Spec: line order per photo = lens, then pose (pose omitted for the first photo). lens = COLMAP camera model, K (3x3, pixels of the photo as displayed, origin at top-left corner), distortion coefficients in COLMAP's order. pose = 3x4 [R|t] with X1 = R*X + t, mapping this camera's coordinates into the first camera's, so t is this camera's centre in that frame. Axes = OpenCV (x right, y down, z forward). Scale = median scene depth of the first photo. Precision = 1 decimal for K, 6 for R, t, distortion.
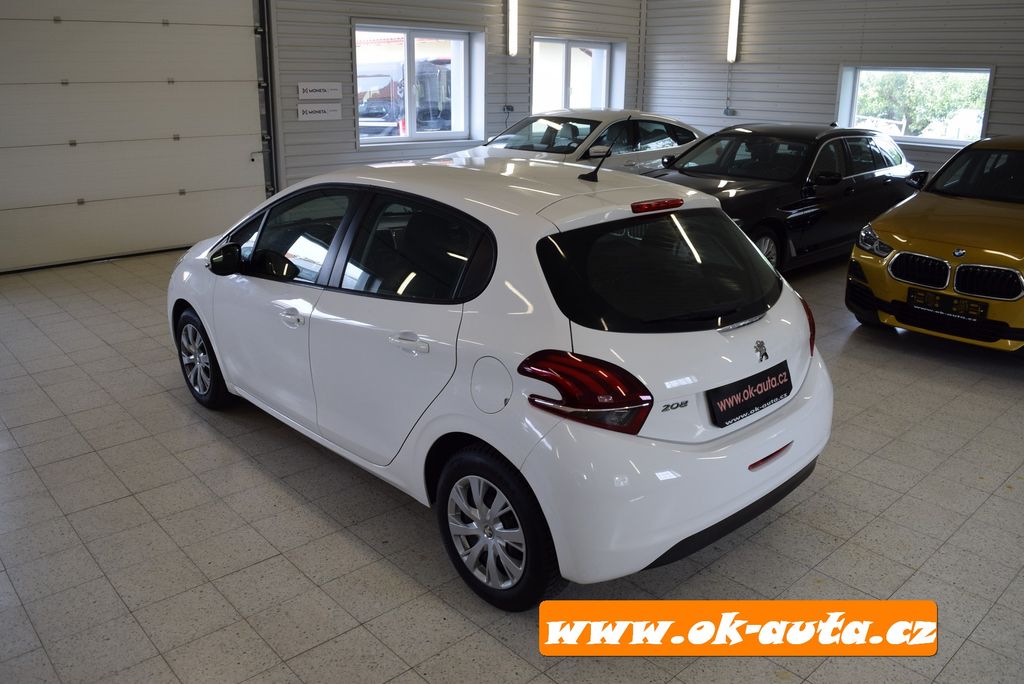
lens RADIAL K [[806.0, 0, 503.1], [0, 806.0, 326.3], [0, 0, 1]] dist [-0.057369, -0.028045]
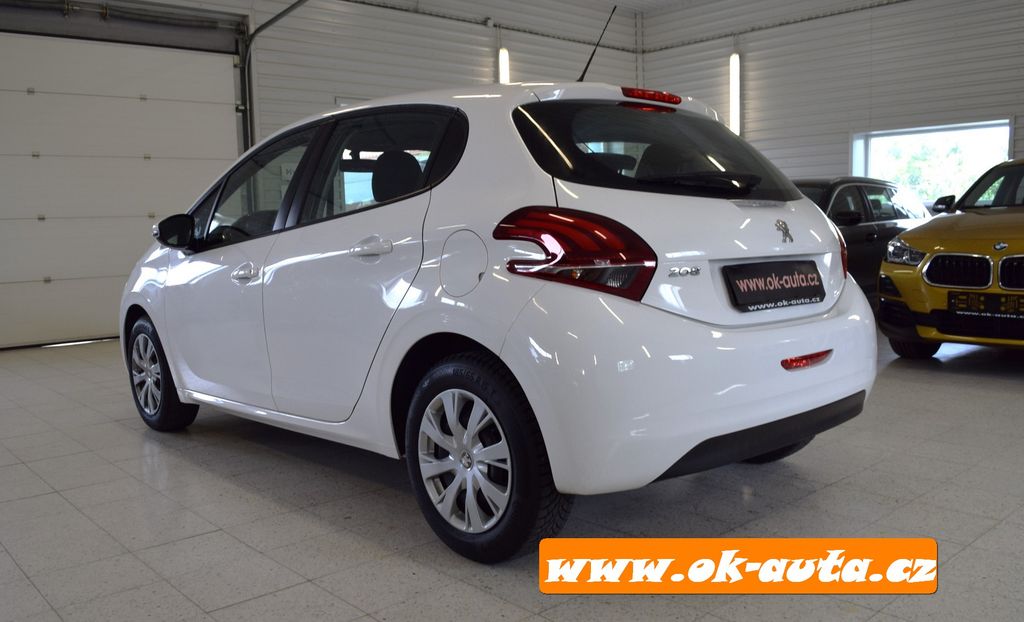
lens RADIAL K [[851.8, 0, 493.1], [0, 851.8, 349.3], [0, 0, 1]] dist [-0.064500, -0.014630]
pose [[0.999334, -0.031669, -0.018150, 0.026738], [0.028395, 0.986934, -0.158604, 0.269438], [0.022936, 0.157983, 0.987175, 0.127699]]
